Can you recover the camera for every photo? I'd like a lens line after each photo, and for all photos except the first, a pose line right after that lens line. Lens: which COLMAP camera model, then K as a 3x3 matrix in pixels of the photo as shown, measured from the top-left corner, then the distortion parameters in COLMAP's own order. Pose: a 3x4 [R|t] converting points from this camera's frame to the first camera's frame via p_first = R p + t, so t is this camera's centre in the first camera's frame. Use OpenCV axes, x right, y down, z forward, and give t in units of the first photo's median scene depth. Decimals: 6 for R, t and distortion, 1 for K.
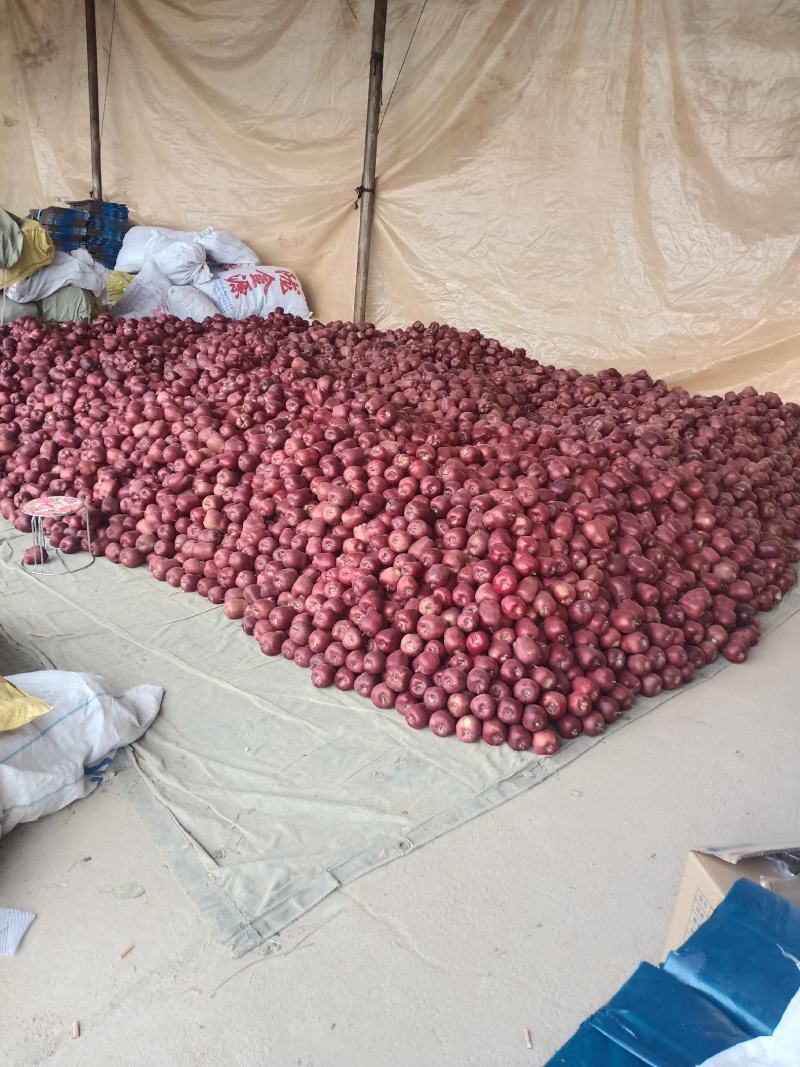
lens RADIAL K [[823.6, 0, 400.0], [0, 823.6, 533.5], [0, 0, 1]] dist [0.066877, -0.114064]
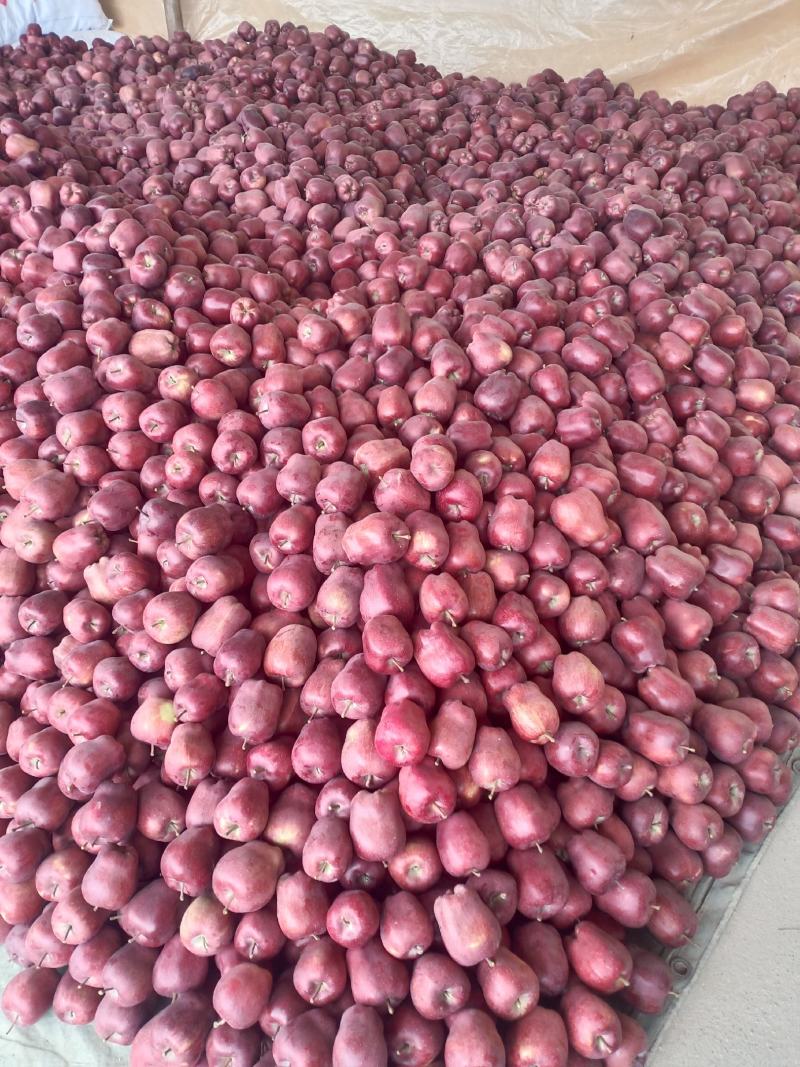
lens RADIAL K [[823.6, 0, 400.0], [0, 823.6, 533.5], [0, 0, 1]] dist [0.066877, -0.114064]
pose [[0.987183, -0.152853, 0.045894, 0.074195], [0.130337, 0.938108, 0.320882, -0.110013], [-0.092101, -0.310787, 0.946007, 0.374163]]
